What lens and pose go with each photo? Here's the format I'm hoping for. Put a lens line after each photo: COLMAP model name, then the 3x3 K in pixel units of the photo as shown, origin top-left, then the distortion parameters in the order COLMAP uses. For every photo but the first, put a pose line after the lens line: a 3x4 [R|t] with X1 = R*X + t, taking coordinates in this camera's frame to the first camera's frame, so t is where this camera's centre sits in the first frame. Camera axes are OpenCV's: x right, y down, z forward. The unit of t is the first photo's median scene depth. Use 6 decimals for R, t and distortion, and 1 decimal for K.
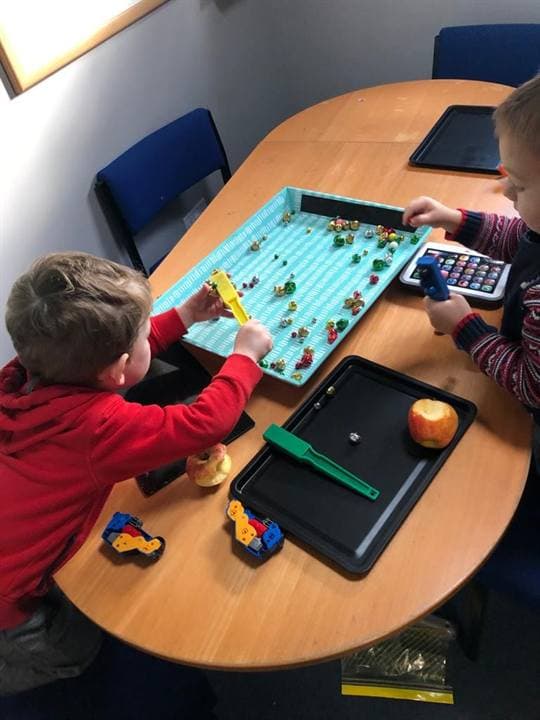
lens RADIAL K [[585.3, 0, 270.0], [0, 585.3, 360.0], [0, 0, 1]] dist [0.087496, -0.156931]
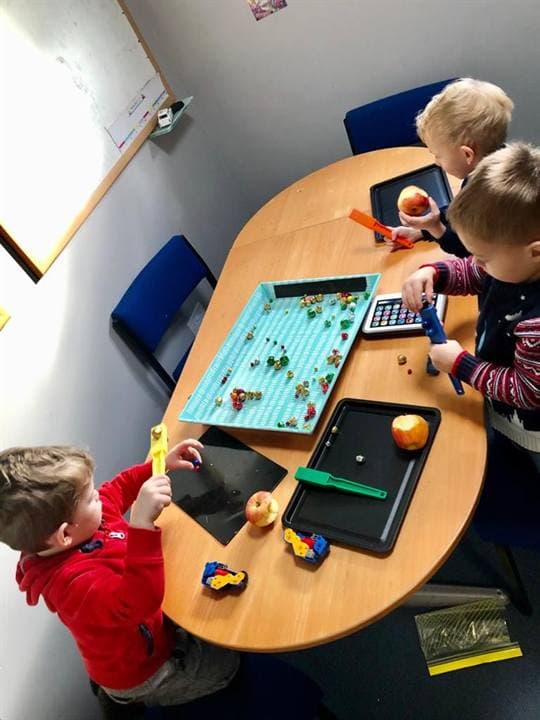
lens RADIAL K [[585.3, 0, 270.0], [0, 585.3, 360.0], [0, 0, 1]] dist [0.087496, -0.156931]
pose [[0.955543, -0.293847, -0.024335, 0.036951], [0.290151, 0.951778, -0.099650, -0.006564], [0.052443, 0.088159, 0.994725, -0.289589]]
